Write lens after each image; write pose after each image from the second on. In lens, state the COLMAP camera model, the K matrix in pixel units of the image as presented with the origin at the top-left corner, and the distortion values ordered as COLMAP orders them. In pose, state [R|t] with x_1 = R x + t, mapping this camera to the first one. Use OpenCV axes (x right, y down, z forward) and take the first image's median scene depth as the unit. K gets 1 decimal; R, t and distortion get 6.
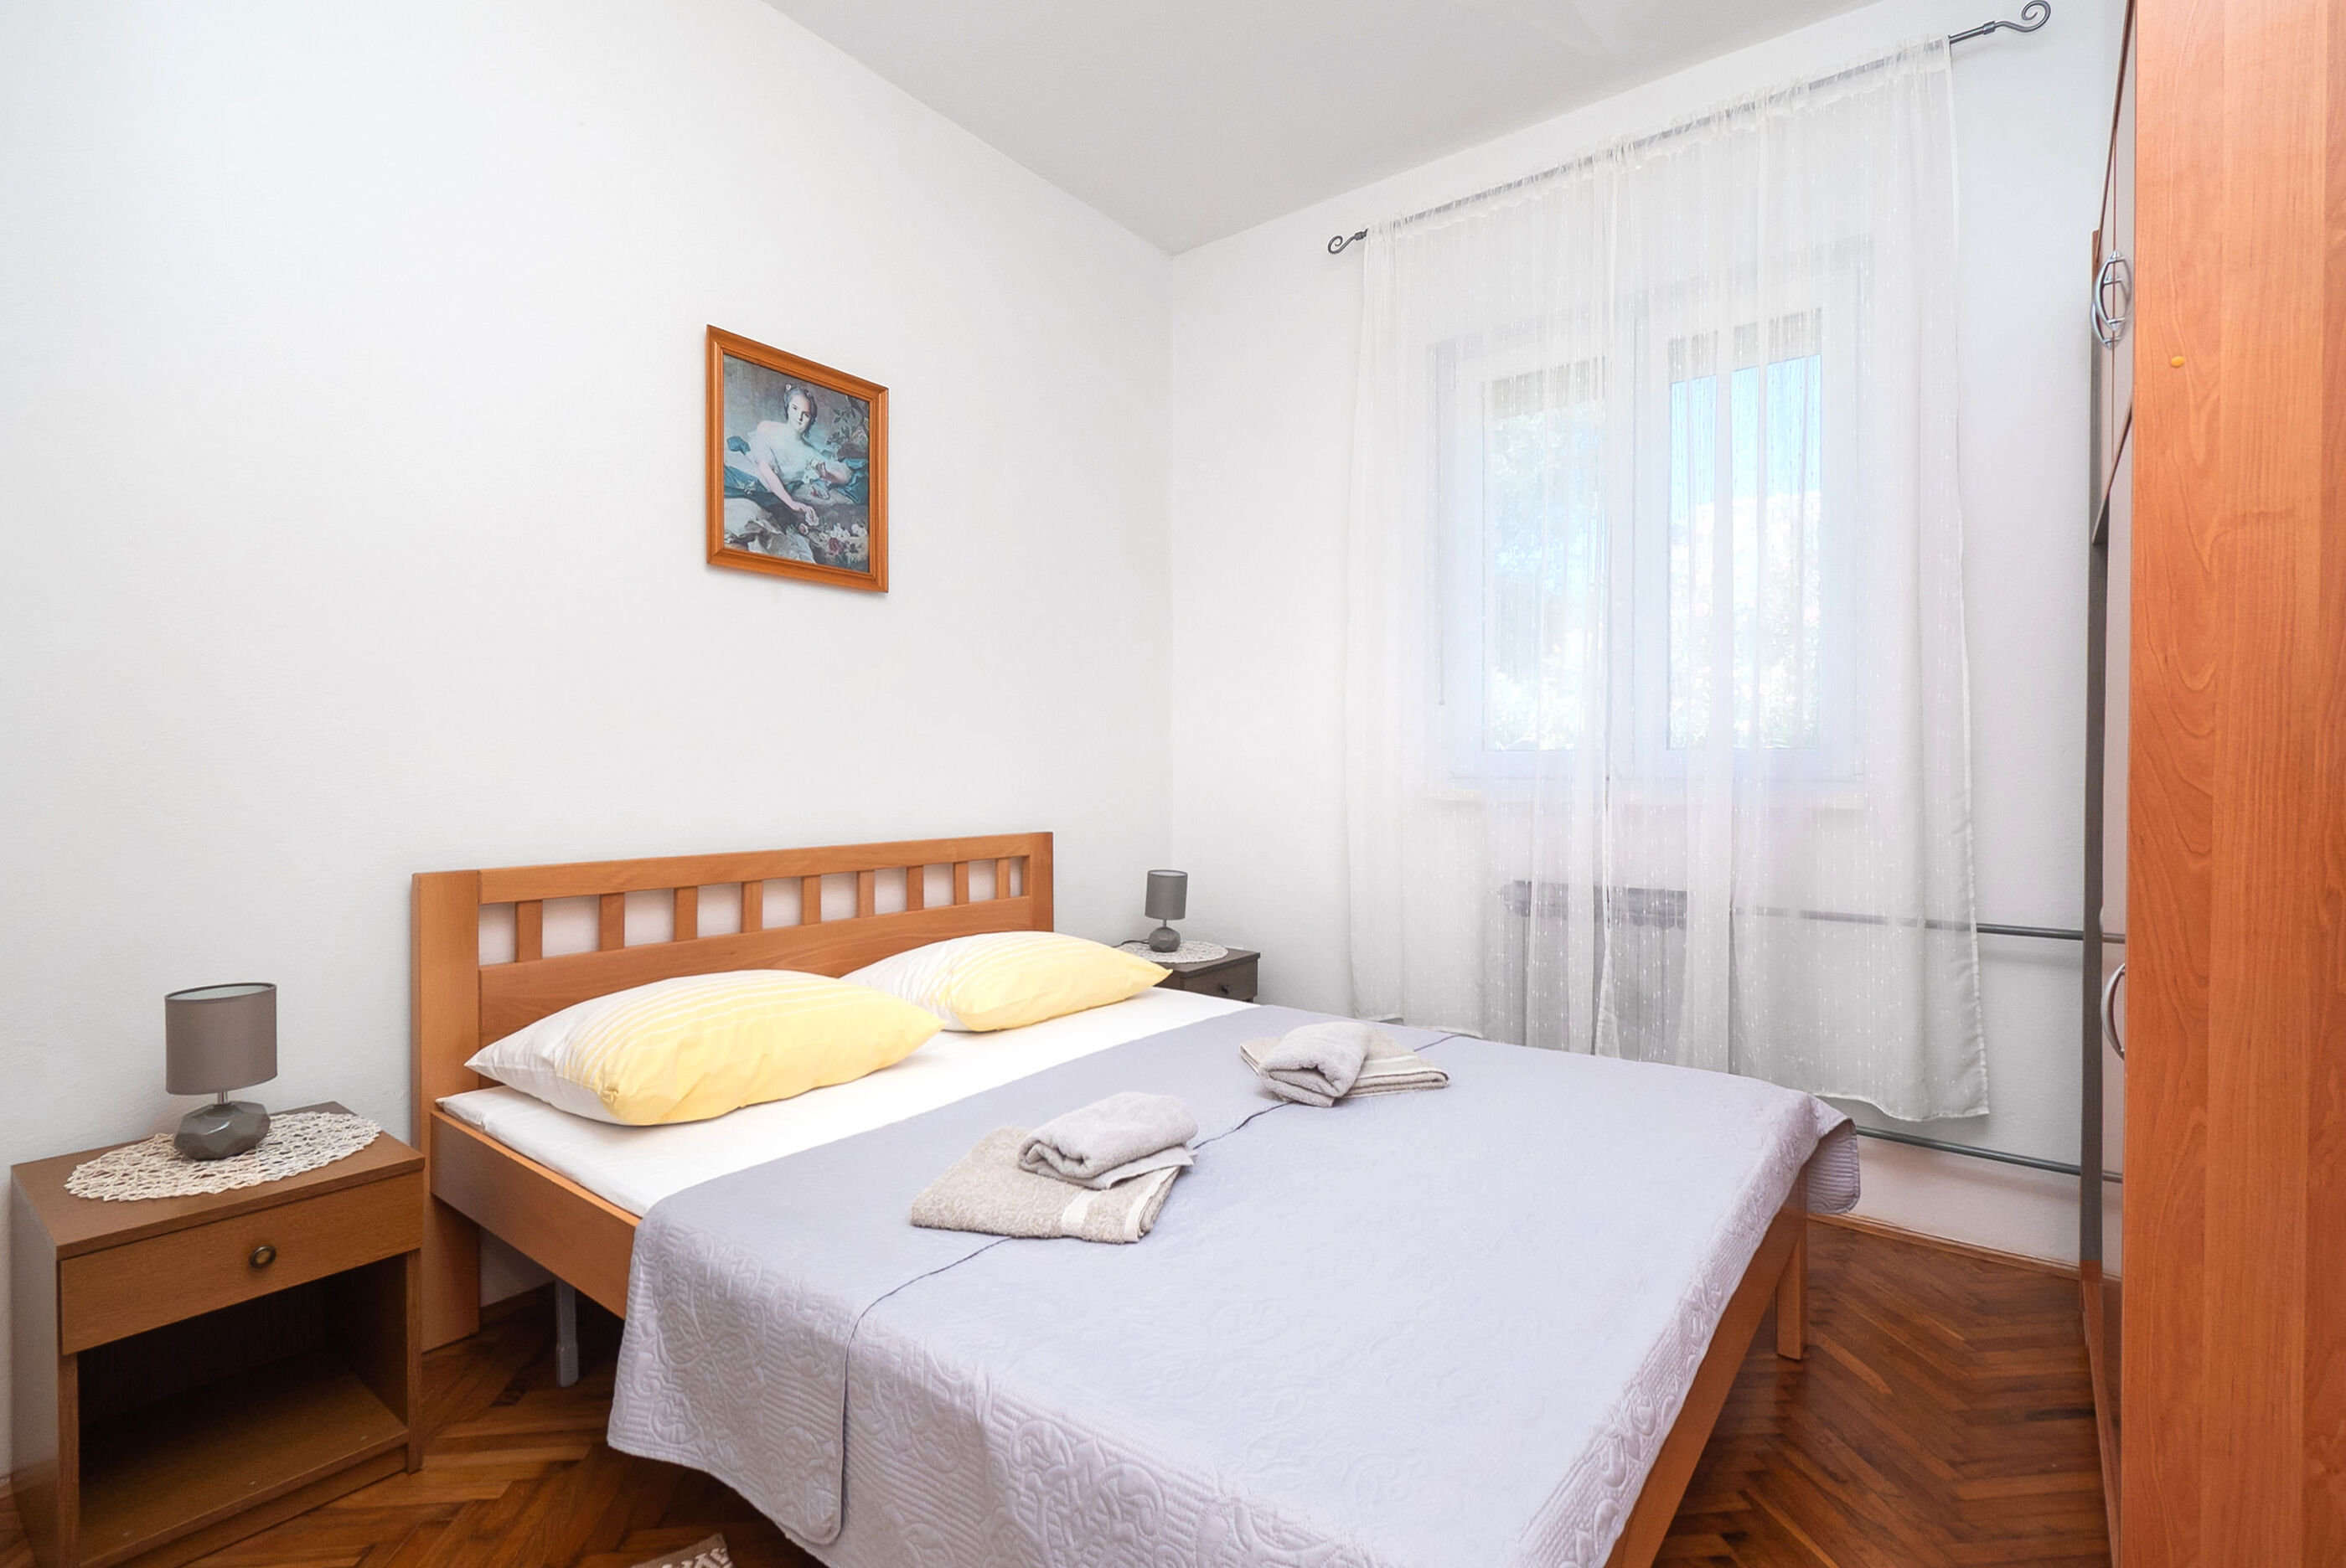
lens RADIAL K [[1073.7, 0, 1197.7], [0, 1073.7, 789.6], [0, 0, 1]] dist [0.005039, -0.008427]
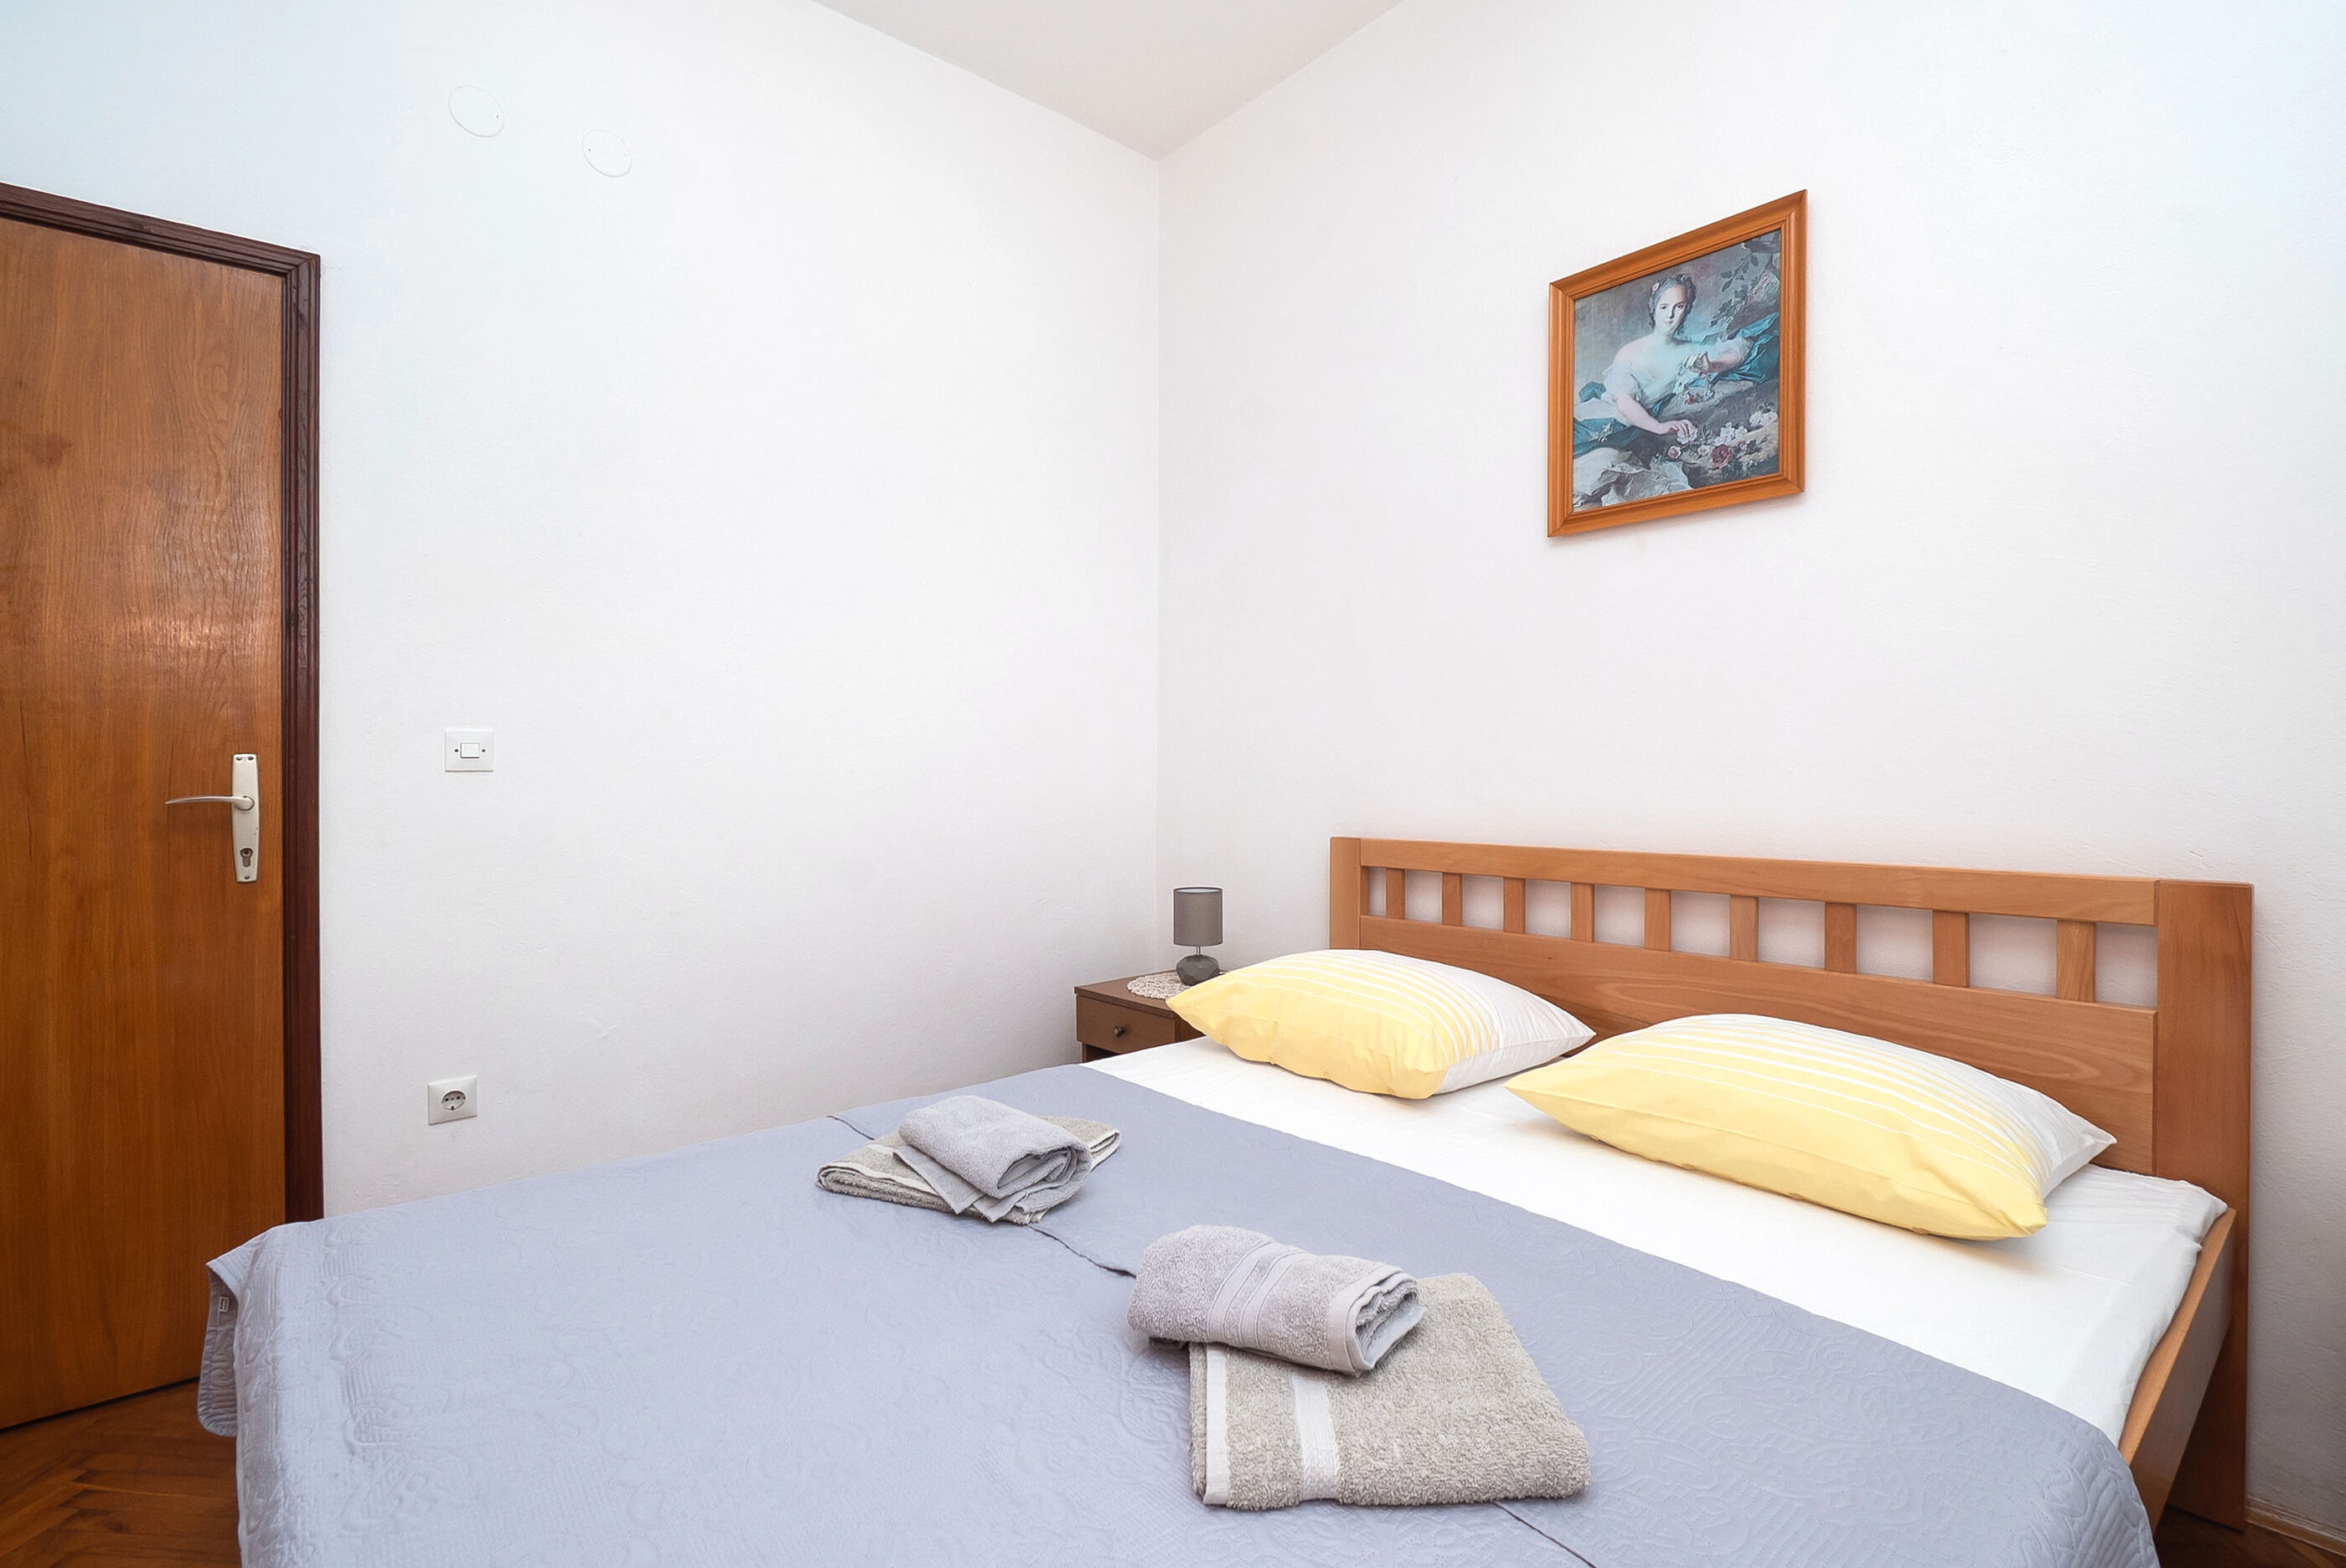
lens RADIAL K [[1073.7, 0, 1190.1], [0, 1073.7, 775.4], [0, 0, 1]] dist [0.005039, -0.008427]
pose [[-0.189588, 0.001193, -0.981863, 0.481776], [-0.011921, 0.999923, 0.003517, -0.002529], [0.981791, 0.012371, -0.189560, 0.805057]]
